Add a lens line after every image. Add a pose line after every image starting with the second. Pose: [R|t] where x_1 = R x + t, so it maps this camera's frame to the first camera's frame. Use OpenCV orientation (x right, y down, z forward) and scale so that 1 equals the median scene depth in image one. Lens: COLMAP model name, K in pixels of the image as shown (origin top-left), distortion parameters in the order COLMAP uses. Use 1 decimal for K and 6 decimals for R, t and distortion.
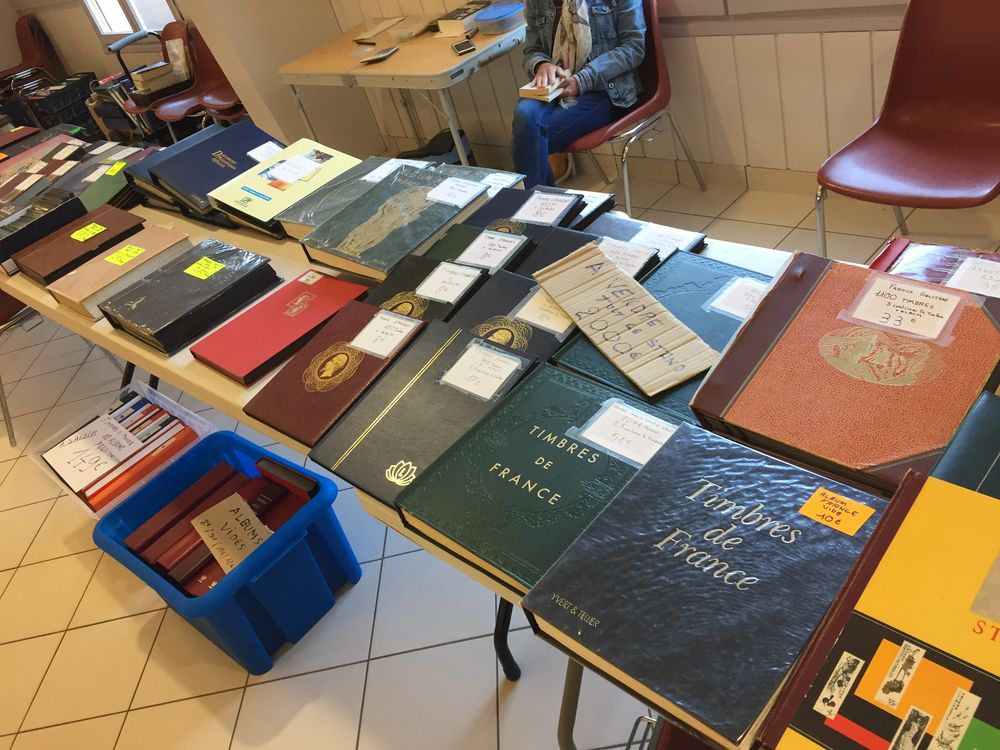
lens RADIAL K [[853.1, 0, 497.6], [0, 853.1, 370.3], [0, 0, 1]] dist [0.042671, -0.038100]
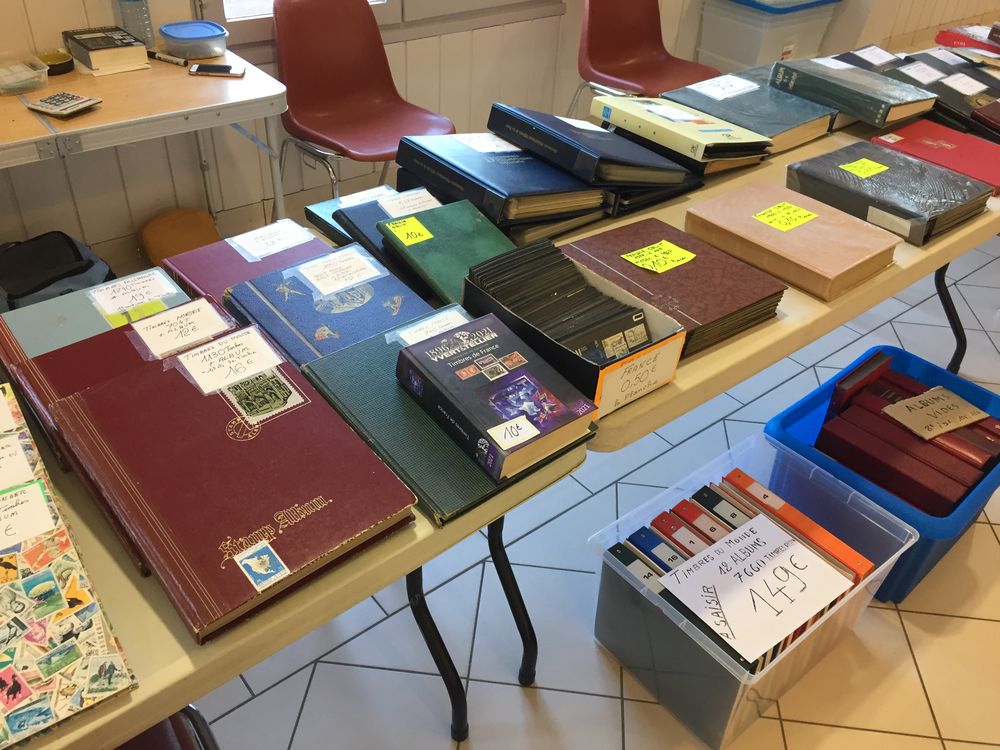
lens RADIAL K [[853.1, 0, 500.8], [0, 853.1, 377.3], [0, 0, 1]] dist [0.042671, -0.038100]
pose [[0.091142, -0.341009, 0.935631, -1.091655], [0.510256, 0.822827, 0.250190, -0.301709], [-0.855180, 0.454608, 0.248996, 0.996096]]
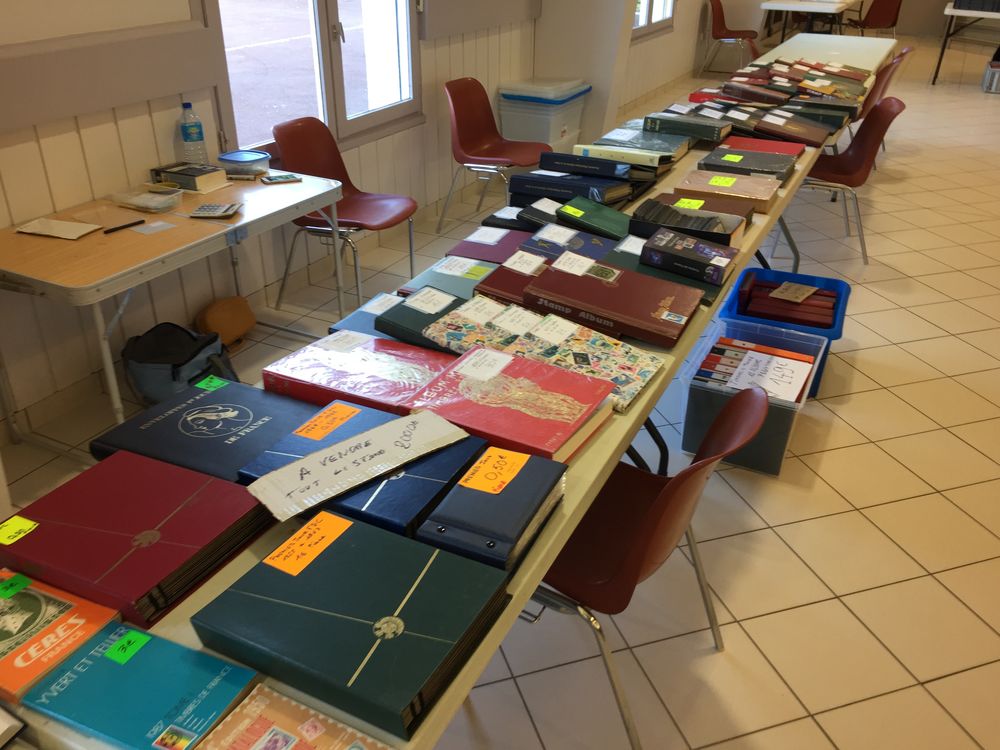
lens RADIAL K [[853.1, 0, 499.6], [0, 853.1, 375.8], [0, 0, 1]] dist [0.042671, -0.038100]
pose [[-0.293818, -0.186006, 0.937589, -1.513978], [0.615502, 0.713647, 0.334462, -0.534120], [-0.731320, 0.675359, -0.095195, 1.457646]]
